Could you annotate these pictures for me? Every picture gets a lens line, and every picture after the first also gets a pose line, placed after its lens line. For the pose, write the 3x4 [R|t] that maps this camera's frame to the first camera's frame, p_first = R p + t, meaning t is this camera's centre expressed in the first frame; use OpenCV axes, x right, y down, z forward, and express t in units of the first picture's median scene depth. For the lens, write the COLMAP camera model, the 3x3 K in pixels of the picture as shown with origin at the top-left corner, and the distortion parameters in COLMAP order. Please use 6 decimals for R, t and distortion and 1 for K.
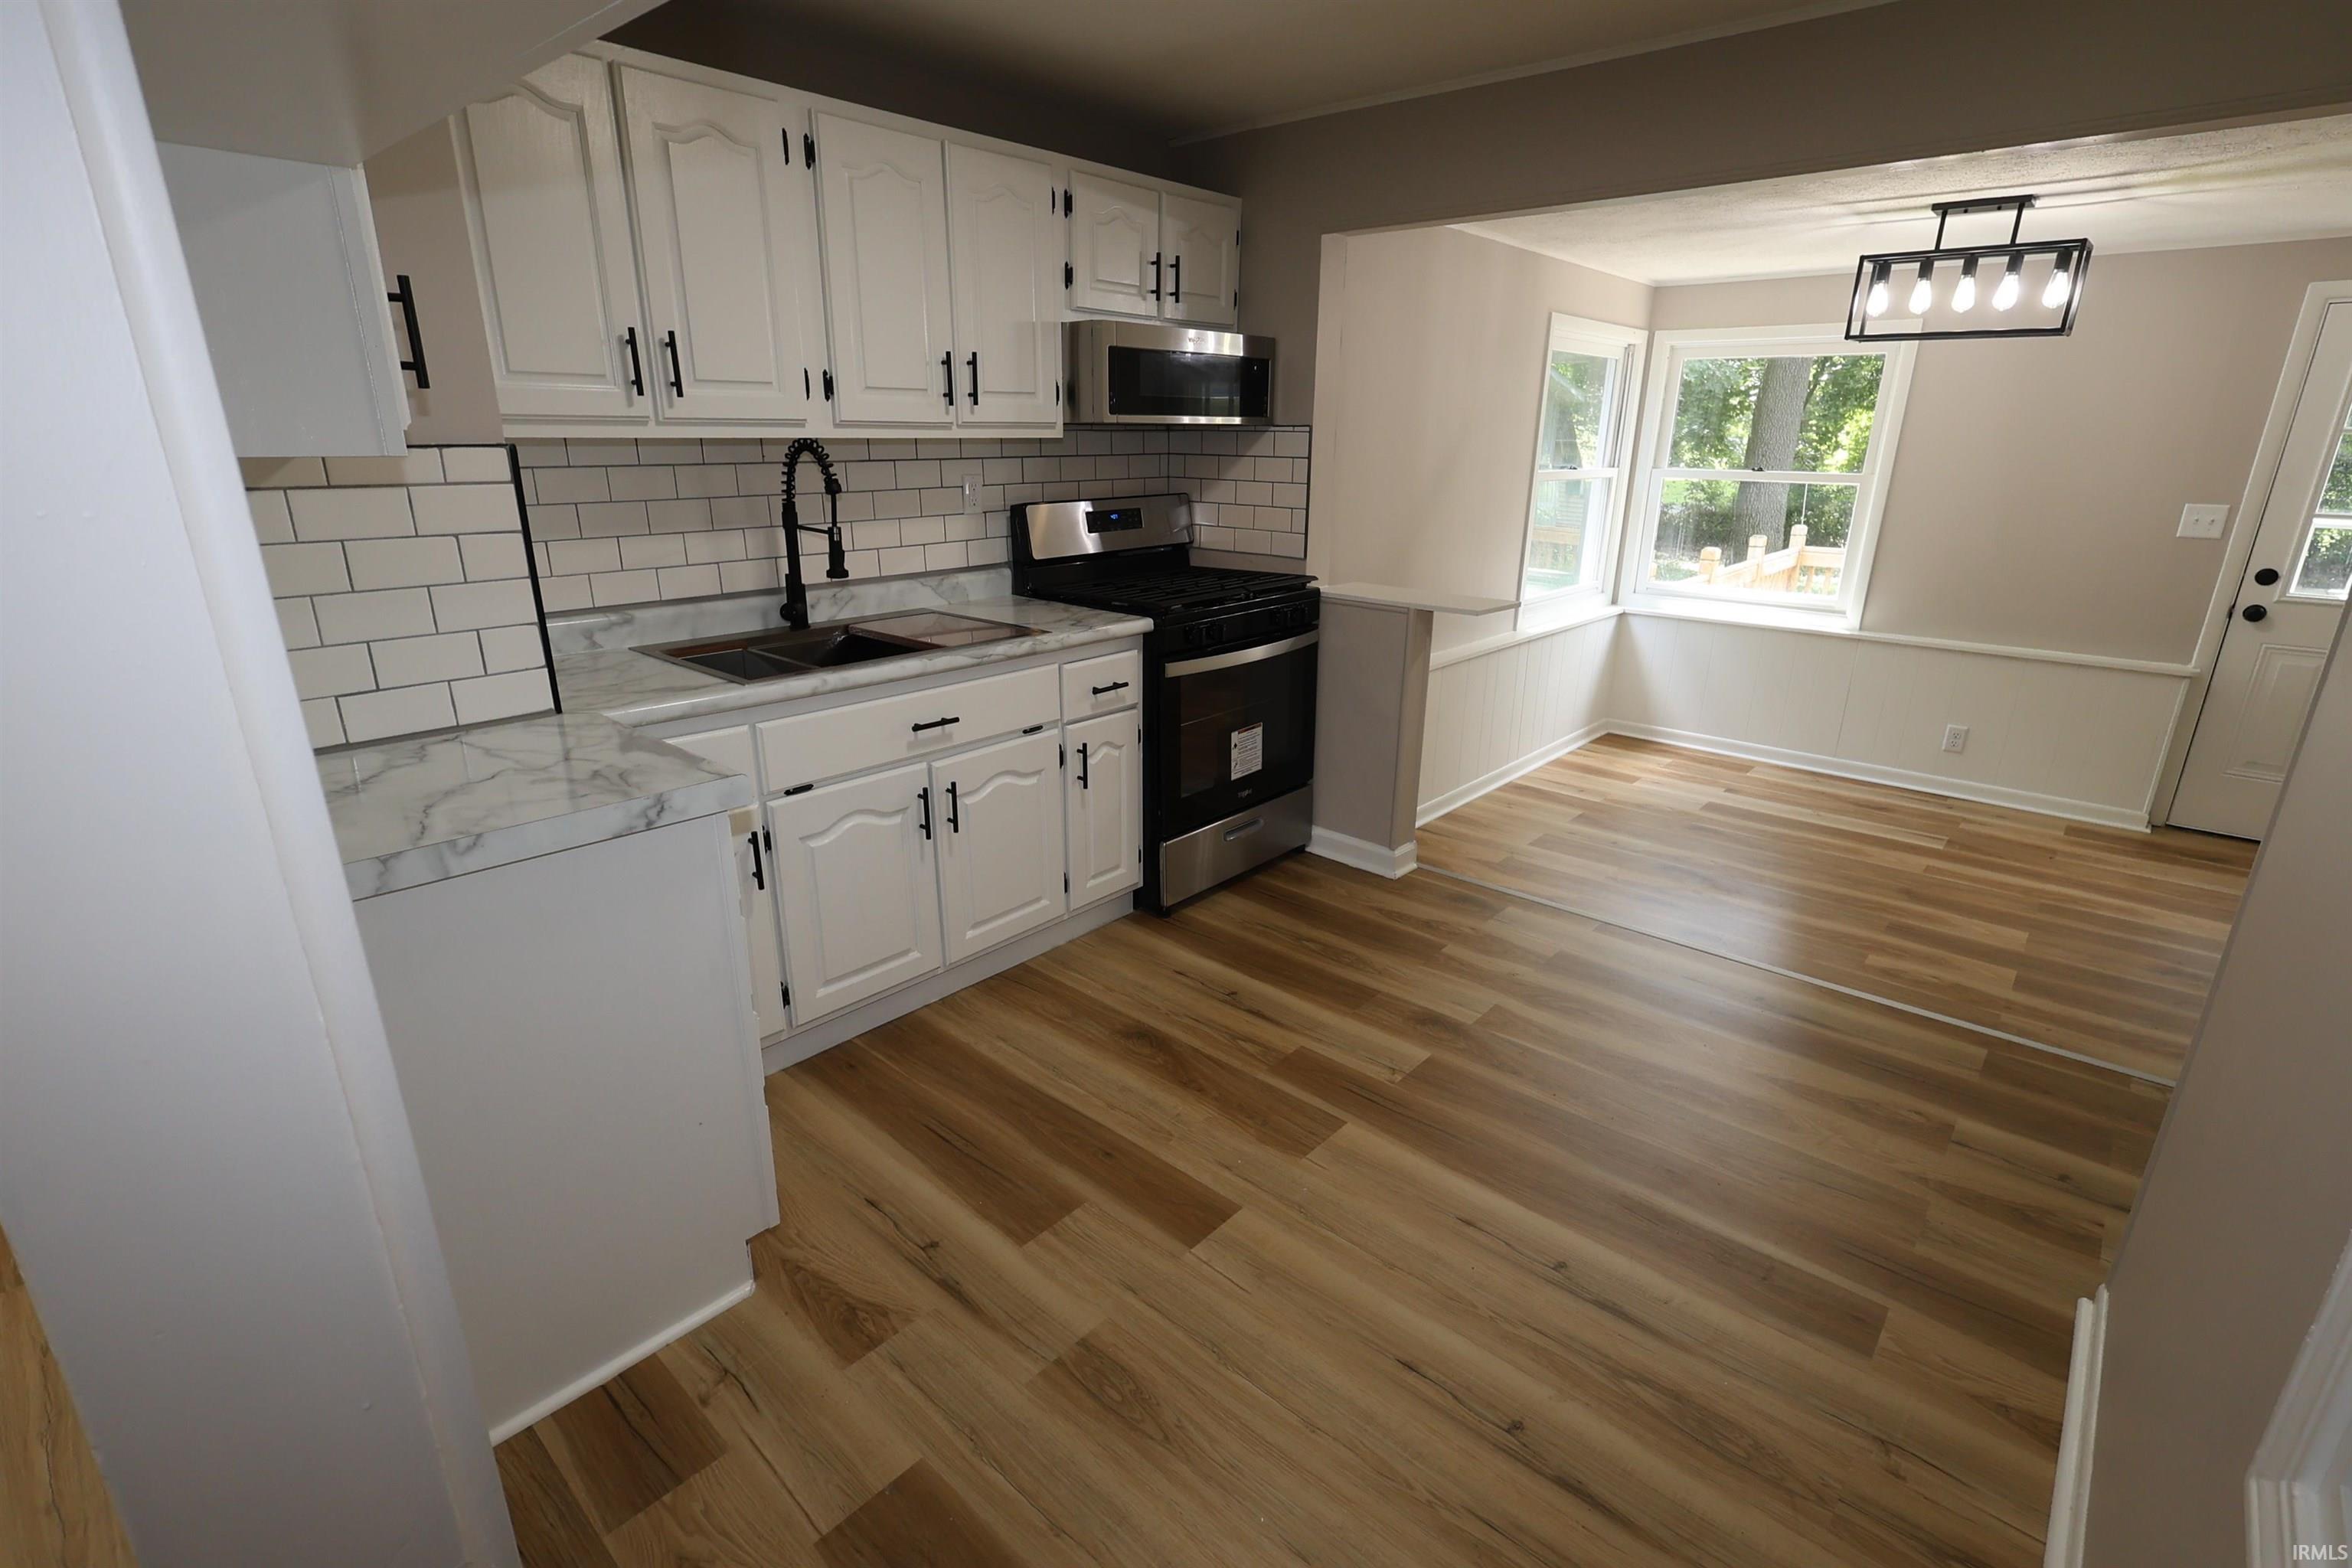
lens RADIAL K [[1083.6, 0, 1176.0], [0, 1083.6, 784.0], [0, 0, 1]] dist [0.004320, 0.000288]
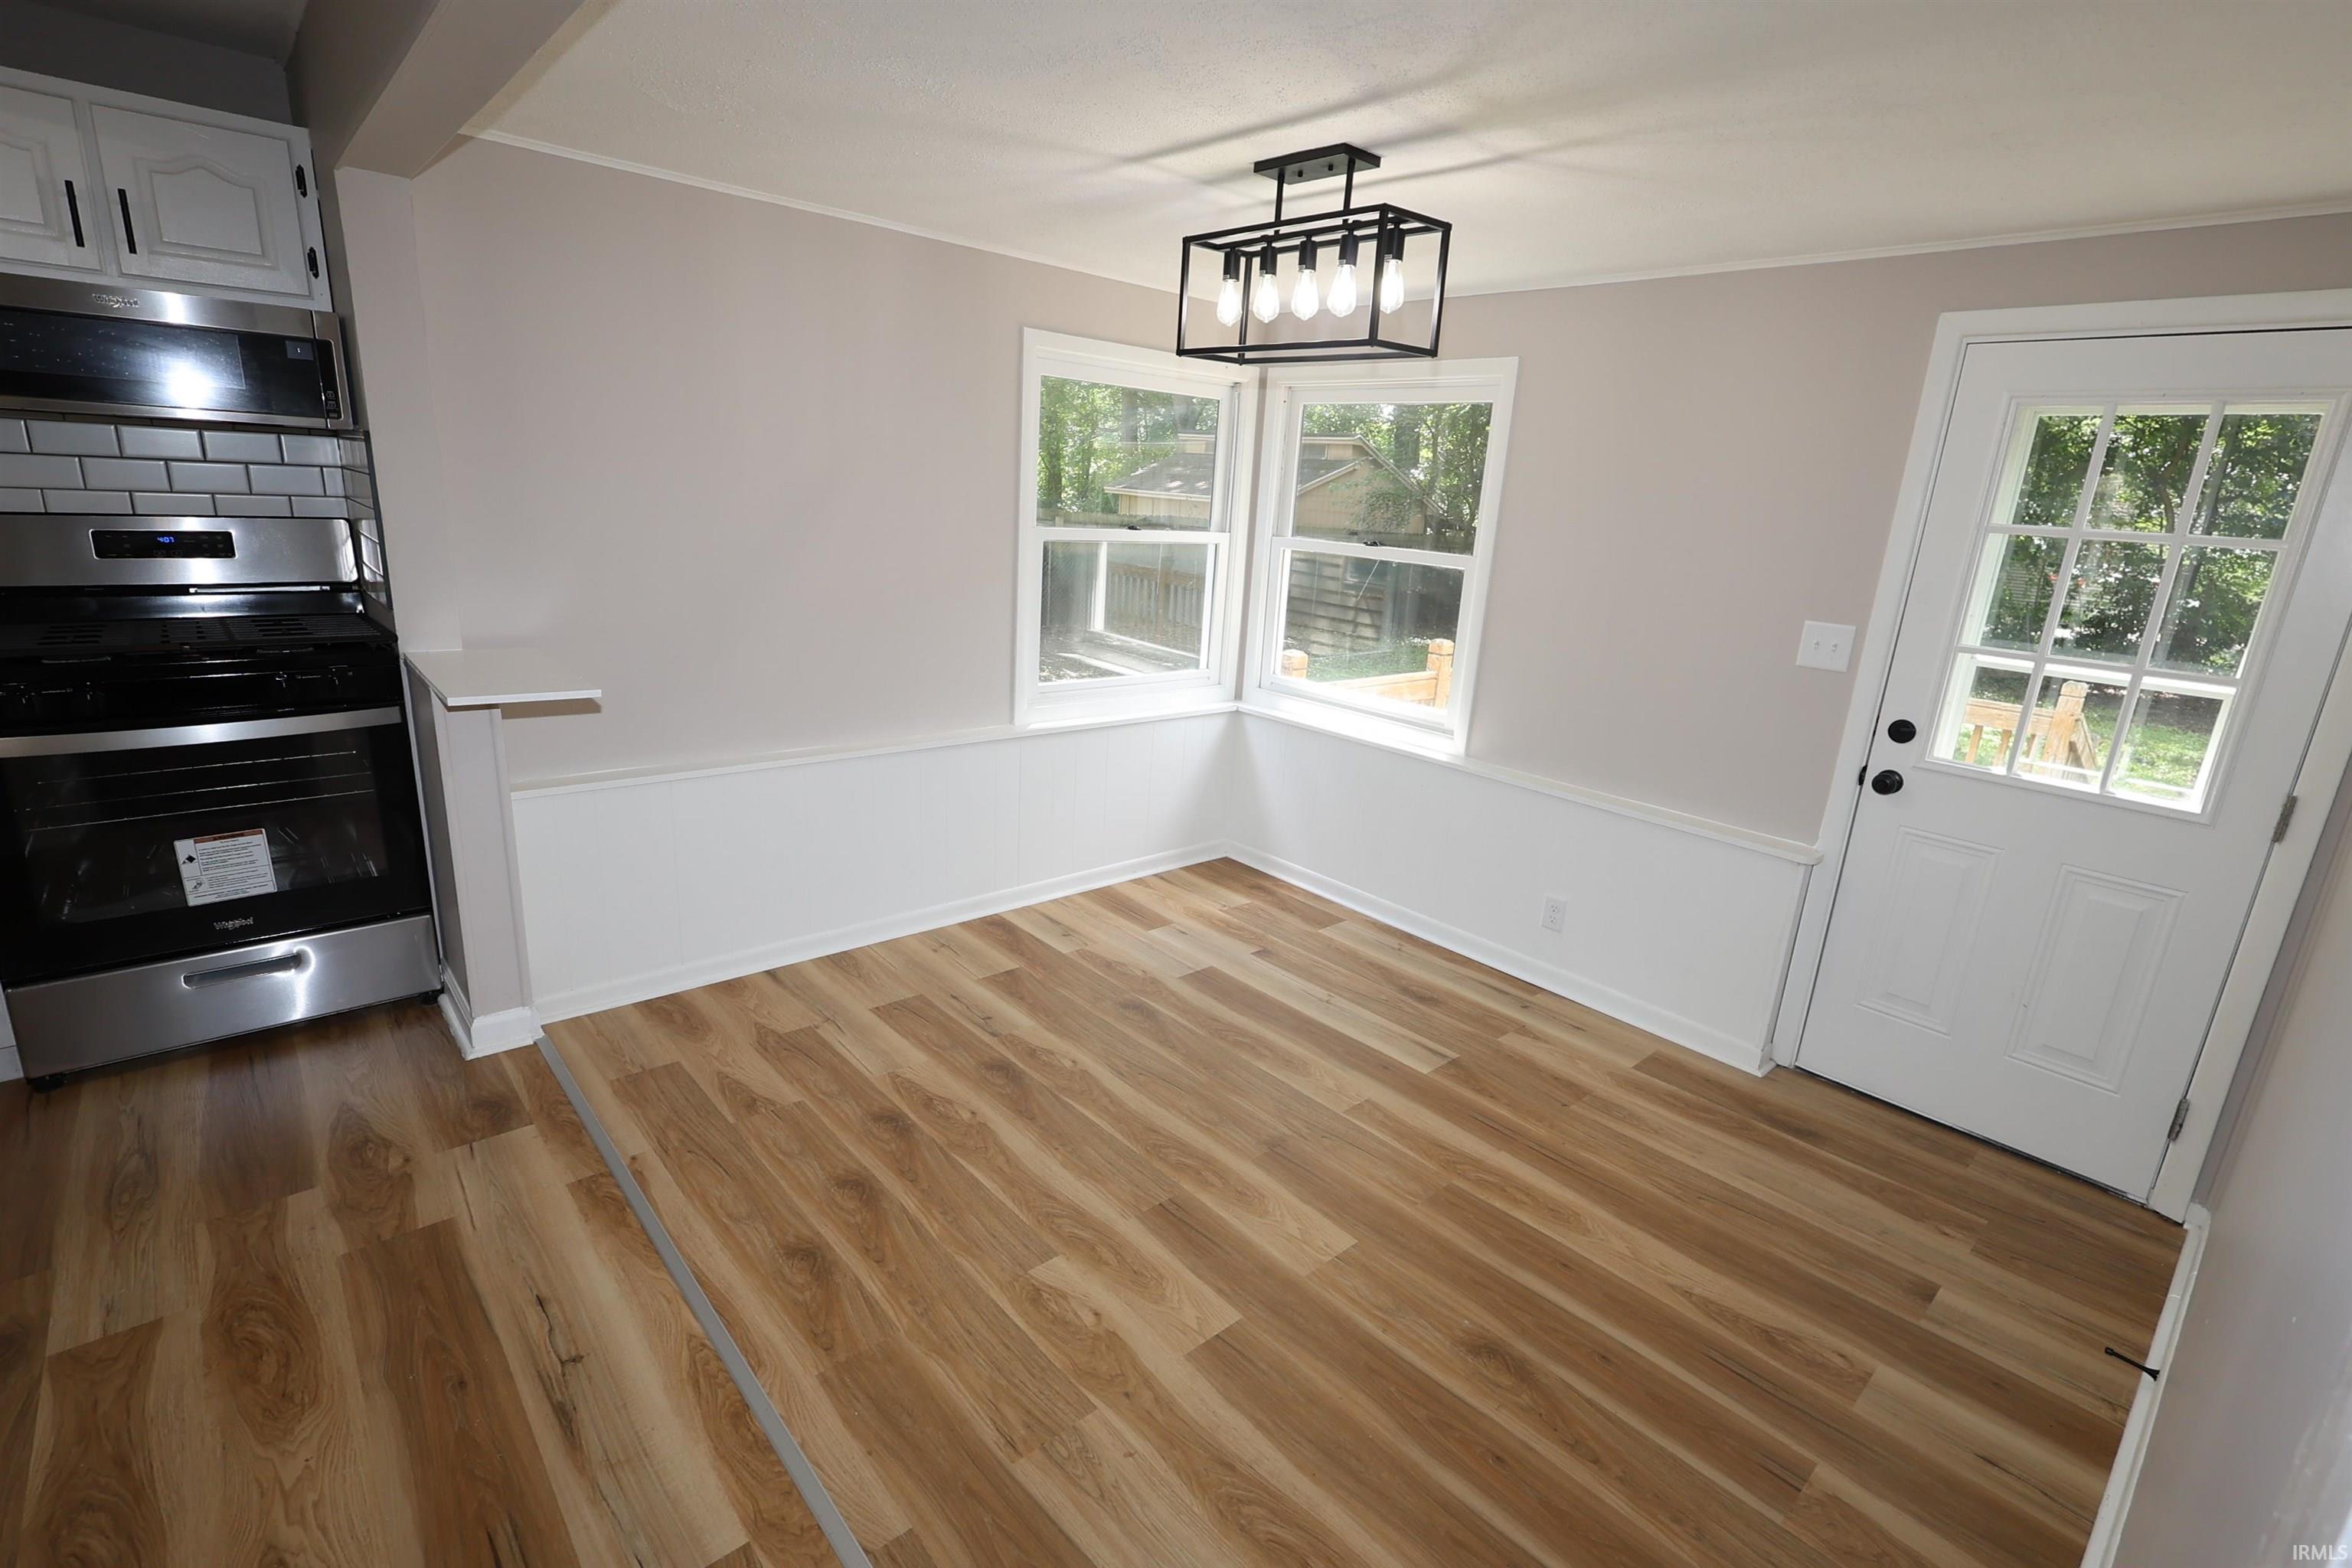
lens RADIAL K [[1072.7, 0, 1176.0], [0, 1072.7, 784.0], [0, 0, 1]] dist [-0.000874, 0.000855]
pose [[0.991864, 0.079580, -0.099362, 0.787547], [-0.084583, 0.995298, -0.047191, -0.109307], [0.095139, 0.055211, 0.993932, 0.357911]]
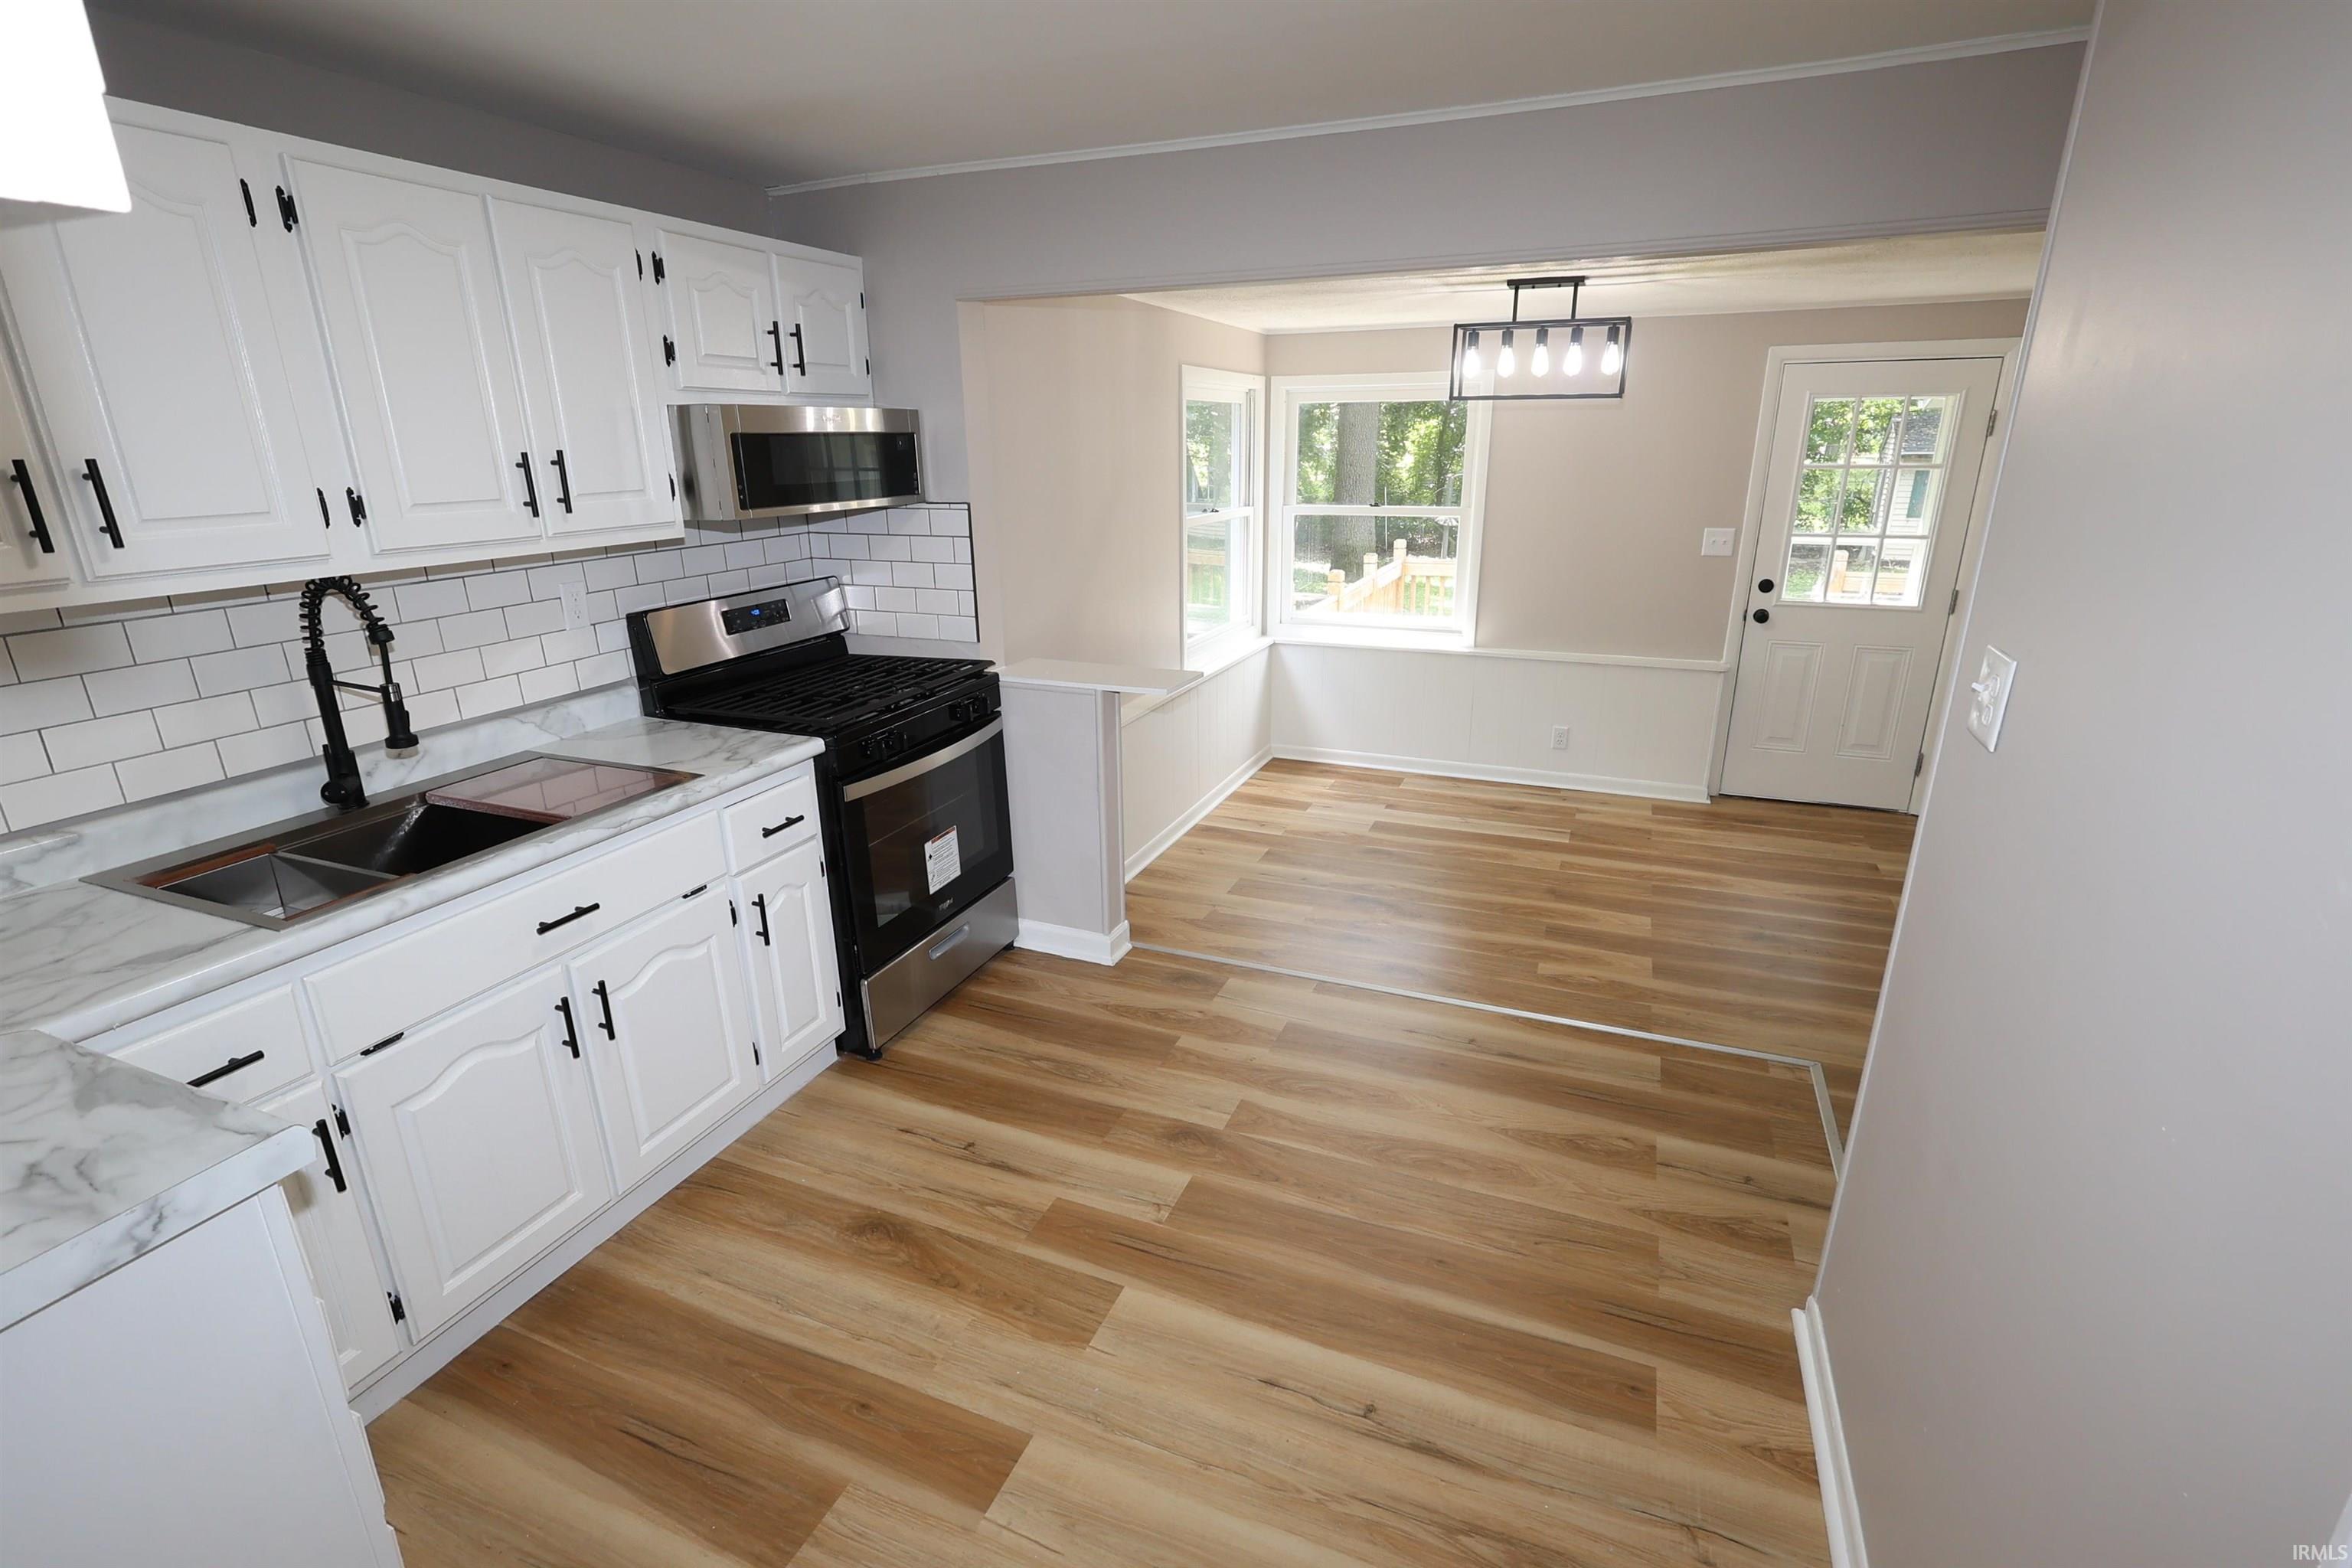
lens RADIAL K [[1077.9, 0, 1169.5], [0, 1077.9, 787.5], [0, 0, 1]] dist [0.004123, 0.000059]
pose [[0.945799, -0.120512, 0.301564, -0.022386], [0.121353, 0.992480, 0.016017, -0.085959], [-0.301226, 0.021447, 0.953312, 0.073974]]
